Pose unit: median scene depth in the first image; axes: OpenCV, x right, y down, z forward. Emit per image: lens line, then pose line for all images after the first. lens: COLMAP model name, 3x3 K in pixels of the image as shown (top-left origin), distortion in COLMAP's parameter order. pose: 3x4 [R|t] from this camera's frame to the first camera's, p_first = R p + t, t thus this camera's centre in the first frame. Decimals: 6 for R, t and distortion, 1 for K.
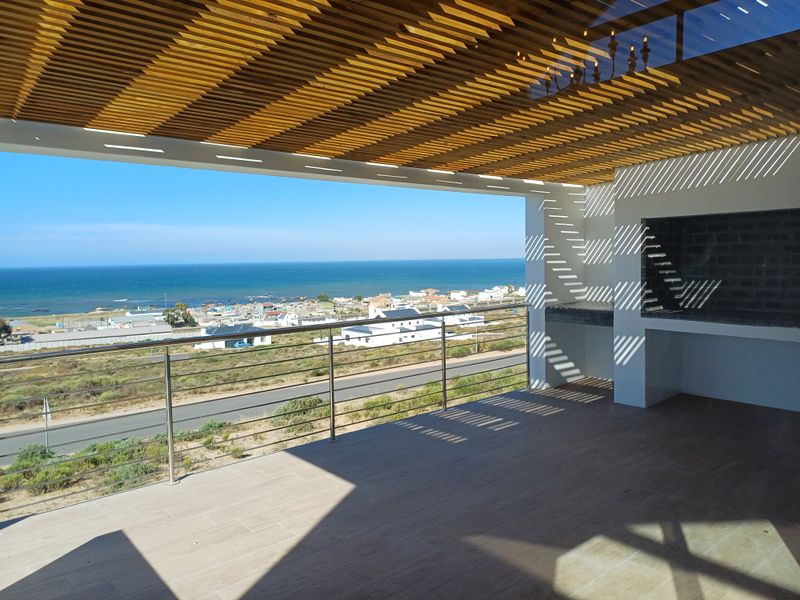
lens RADIAL K [[587.9, 0, 398.8], [0, 587.9, 288.8], [0, 0, 1]] dist [0.097057, -0.106786]
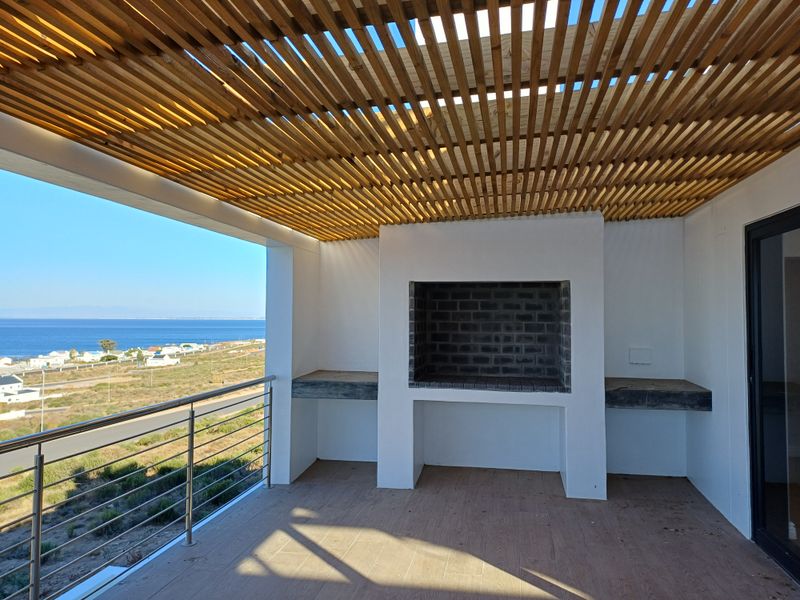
lens RADIAL K [[587.9, 0, 398.8], [0, 587.9, 288.8], [0, 0, 1]] dist [0.097057, -0.106786]
pose [[0.776553, 0.054425, 0.627697, -0.186657], [0.012361, 0.994754, -0.101543, -0.011970], [-0.629931, 0.086612, 0.771807, 0.293173]]
